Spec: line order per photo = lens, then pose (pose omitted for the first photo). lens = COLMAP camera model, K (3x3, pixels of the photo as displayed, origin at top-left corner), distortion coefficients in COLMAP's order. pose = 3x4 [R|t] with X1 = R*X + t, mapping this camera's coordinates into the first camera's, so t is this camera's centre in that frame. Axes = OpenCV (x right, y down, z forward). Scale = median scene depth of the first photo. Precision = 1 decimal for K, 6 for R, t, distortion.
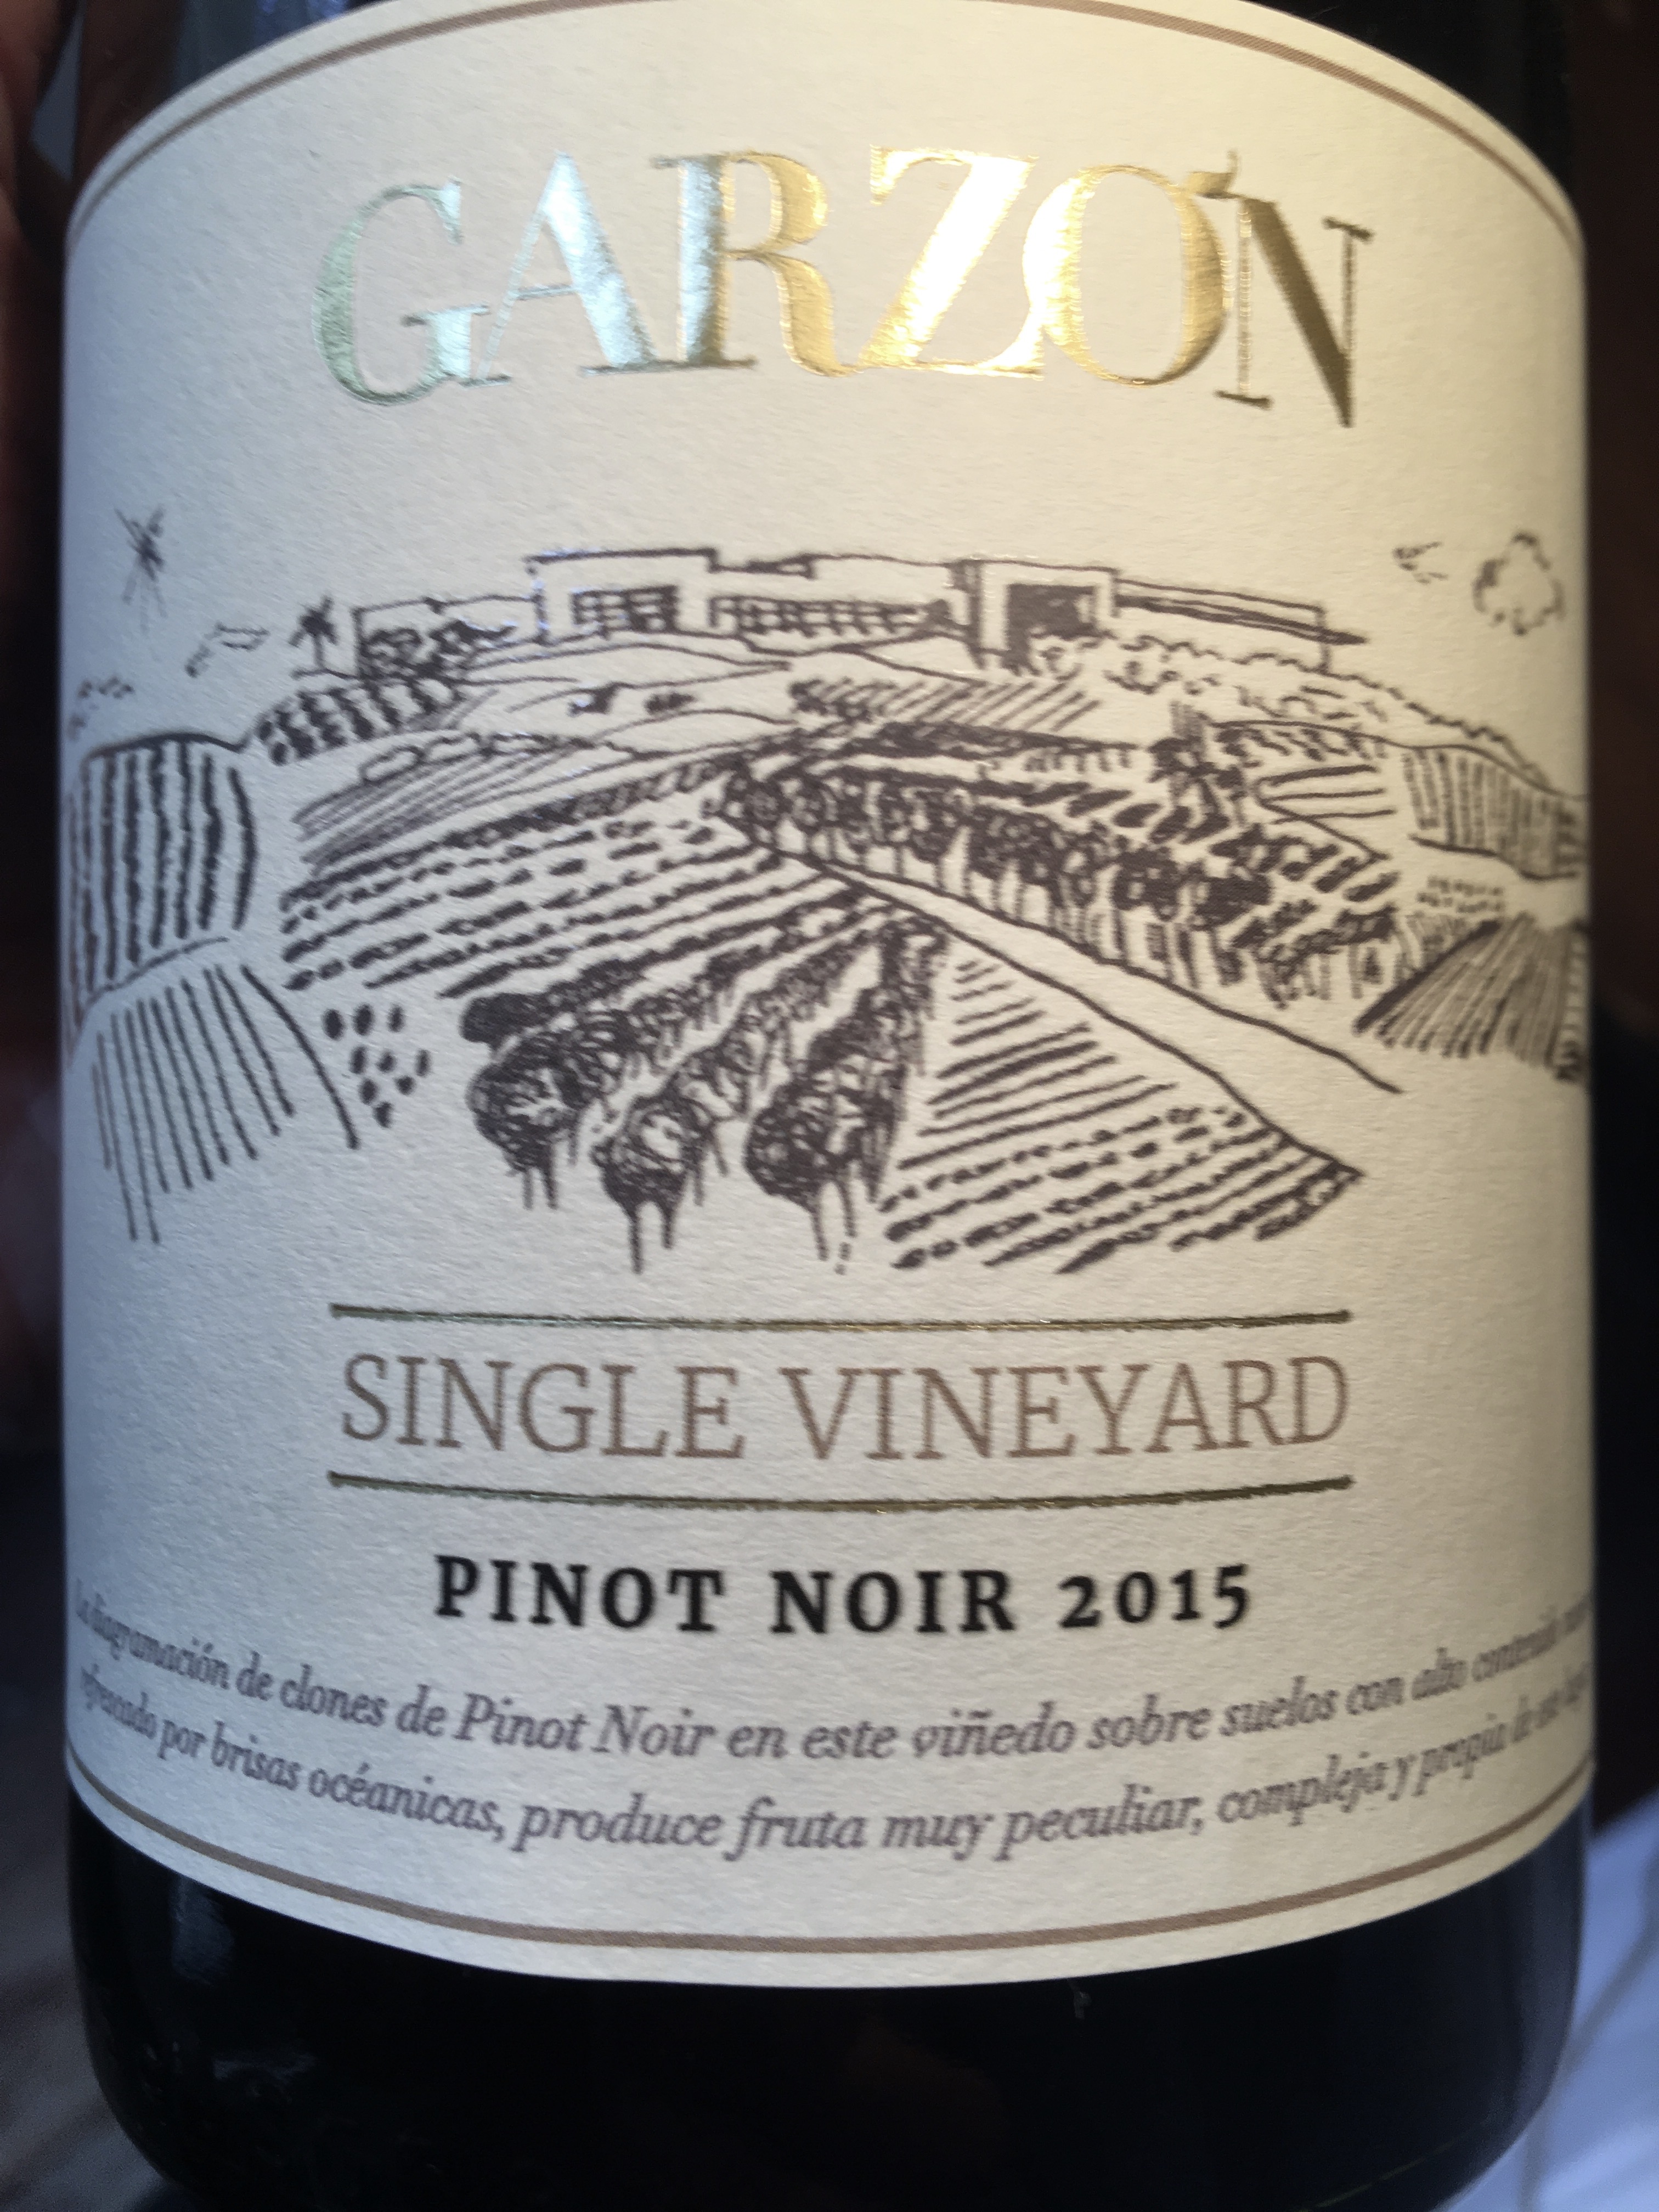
lens RADIAL K [[1910.5, 0, 825.9], [0, 1910.5, 1111.8], [0, 0, 1]] dist [0.021695, 0.002772]
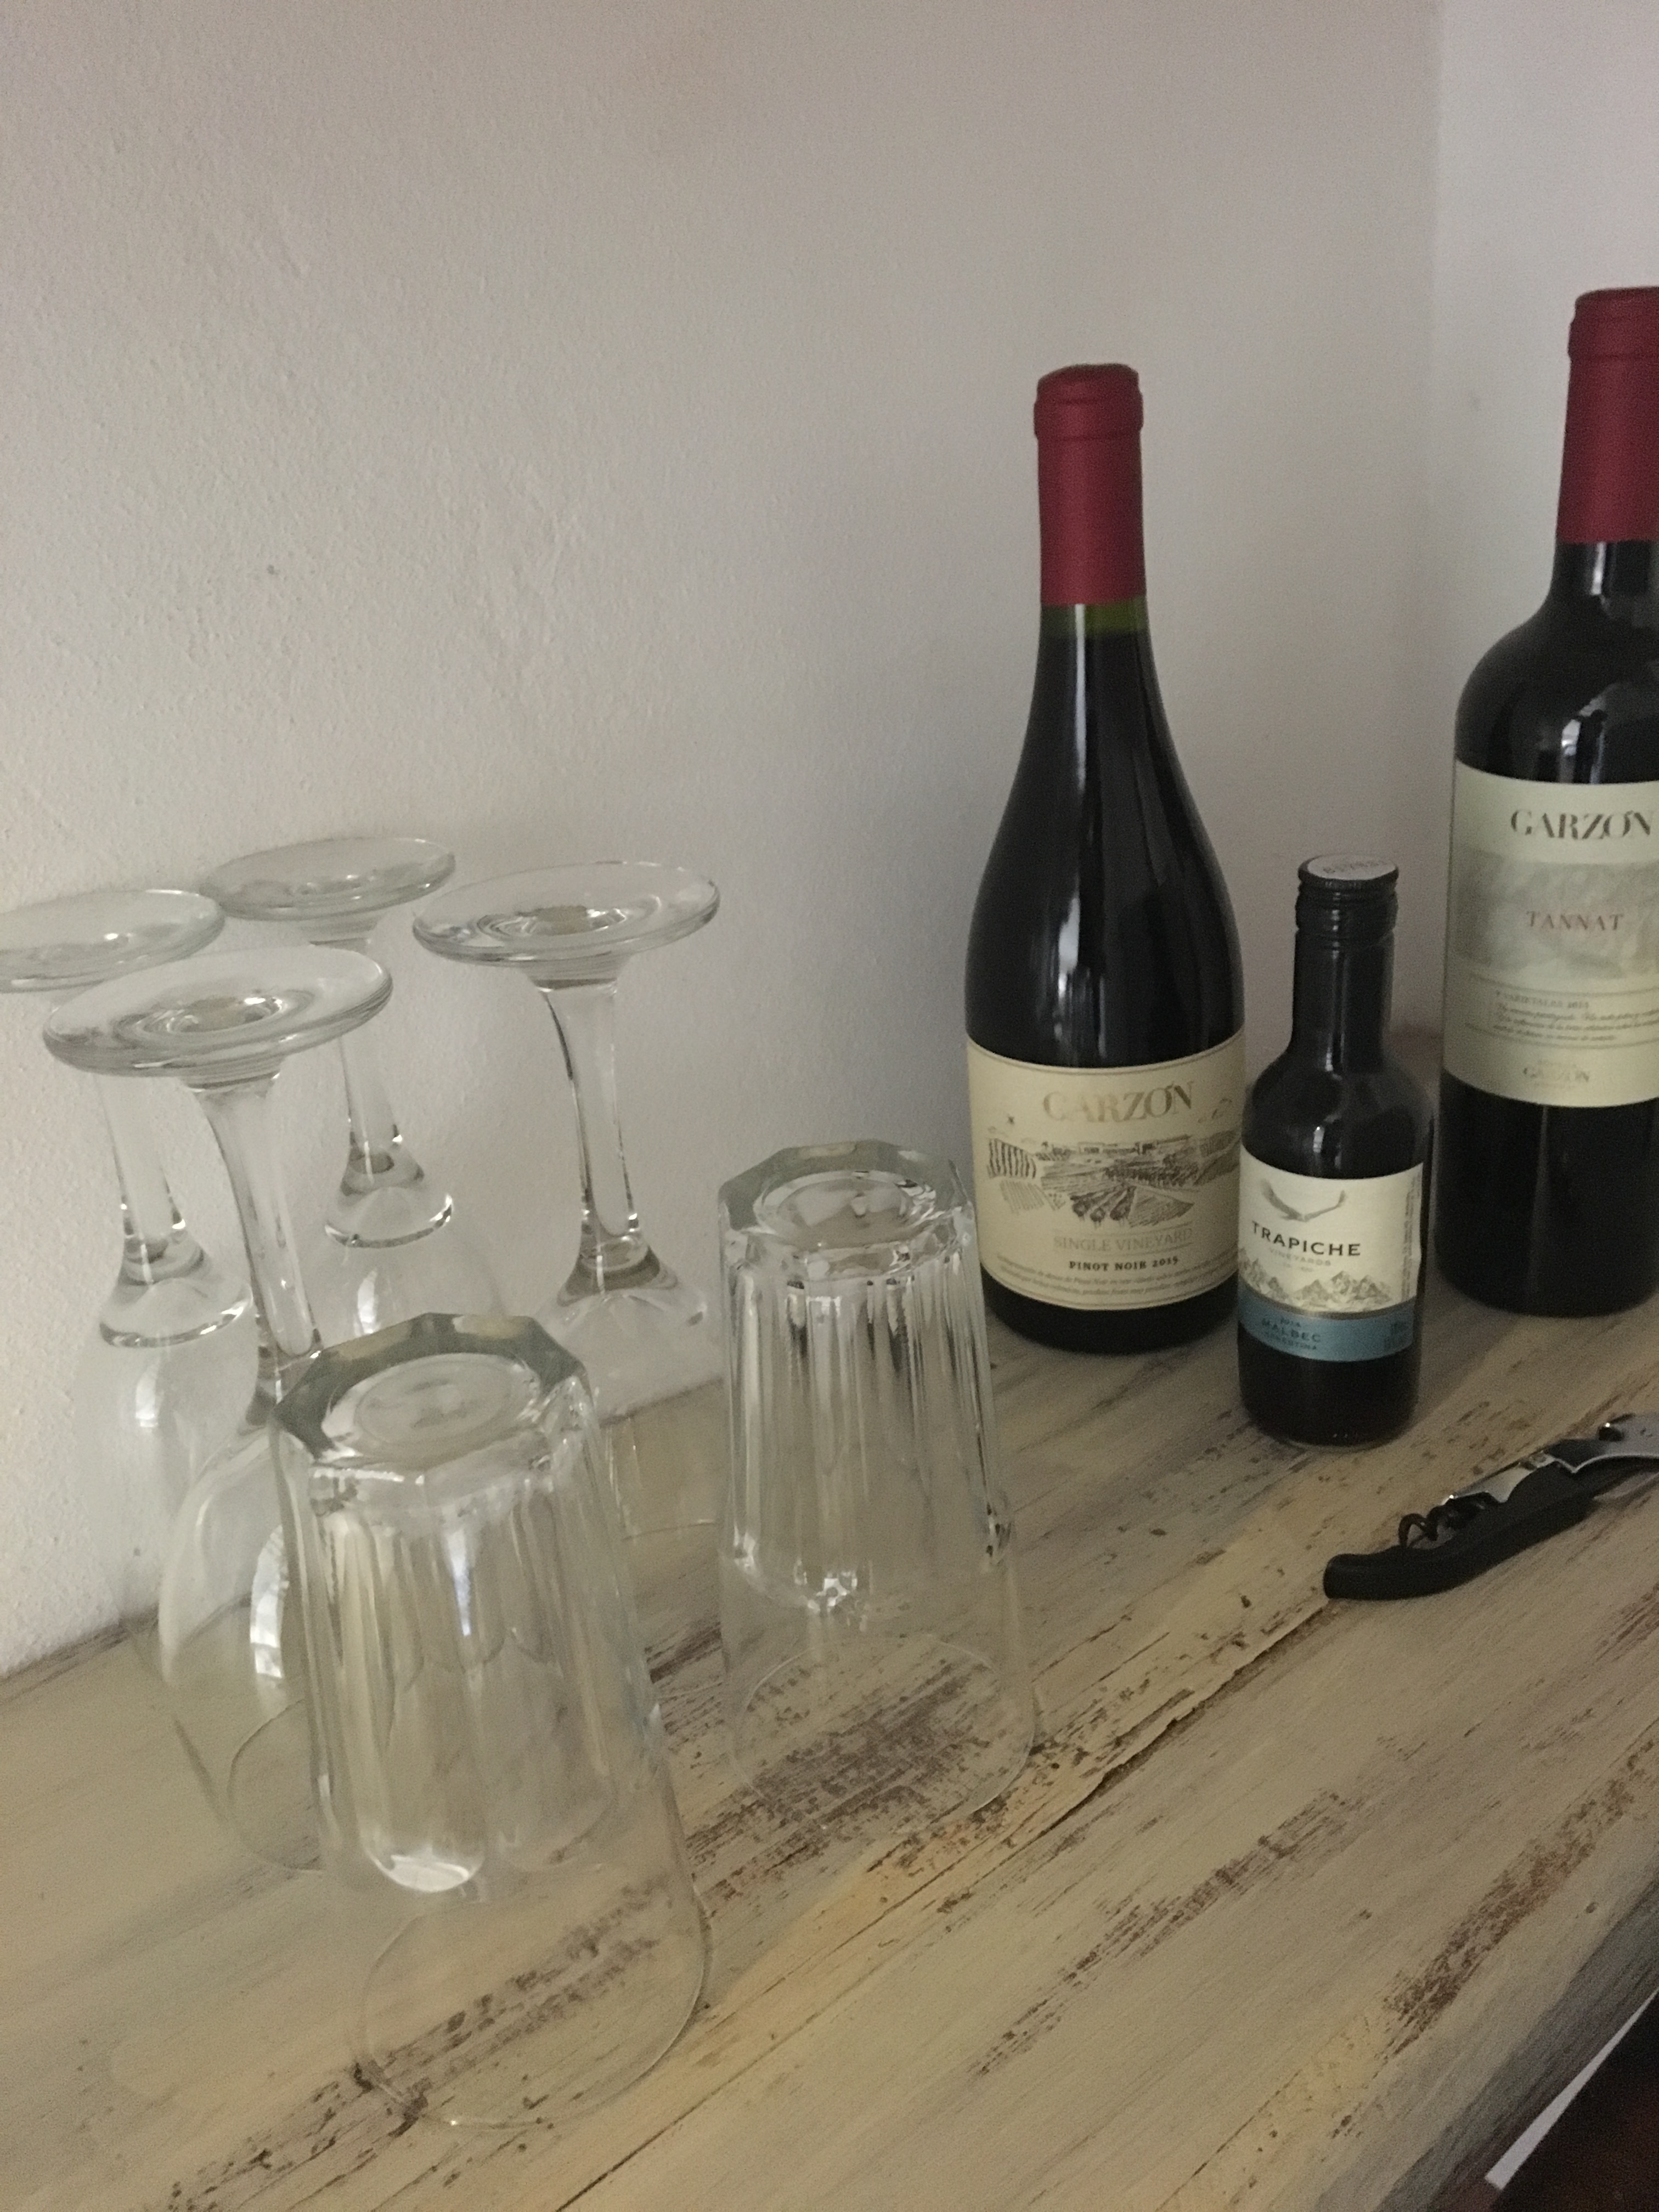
lens RADIAL K [[1910.5, 0, 832.8], [0, 1910.5, 1104.7], [0, 0, 1]] dist [0.021695, 0.002772]
pose [[0.995593, -0.060321, -0.071801, -0.567561], [0.083362, 0.919972, 0.383017, -3.395079], [0.042951, -0.387315, 0.920946, -5.910219]]
